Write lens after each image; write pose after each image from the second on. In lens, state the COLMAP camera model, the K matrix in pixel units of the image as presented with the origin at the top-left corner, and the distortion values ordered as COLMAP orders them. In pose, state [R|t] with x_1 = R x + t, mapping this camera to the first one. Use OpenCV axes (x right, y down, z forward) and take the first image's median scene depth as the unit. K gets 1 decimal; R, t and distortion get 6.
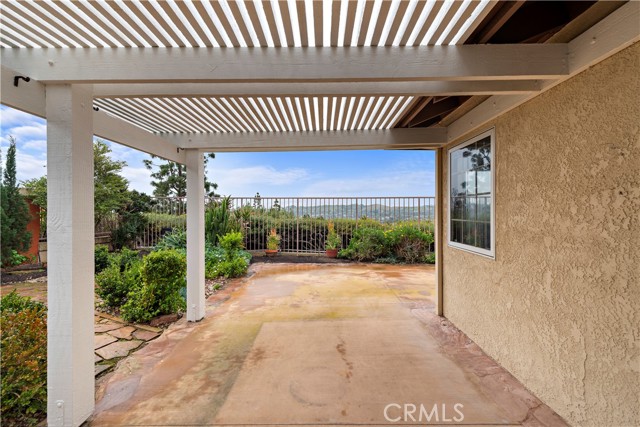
lens RADIAL K [[252.1, 0, 318.1], [0, 252.1, 211.7], [0, 0, 1]] dist [0.003616, -0.000102]
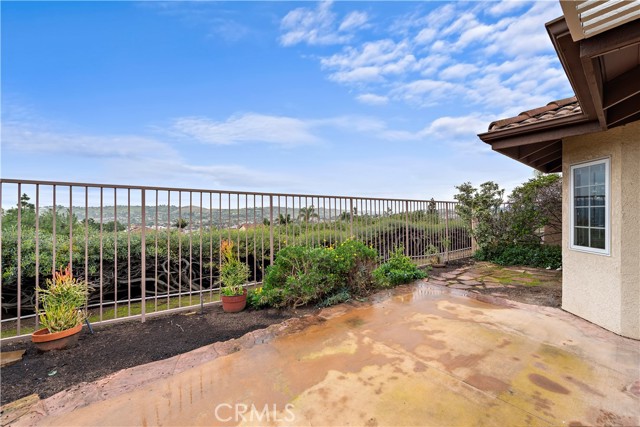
lens RADIAL K [[247.7, 0, 323.2], [0, 247.7, 219.6], [0, 0, 1]] dist [0.002277, -0.000153]
pose [[0.758542, -0.014947, 0.651452, -0.124922], [-0.000033, 0.999736, 0.022977, -0.010443], [-0.651624, -0.017450, 0.758341, 0.479551]]
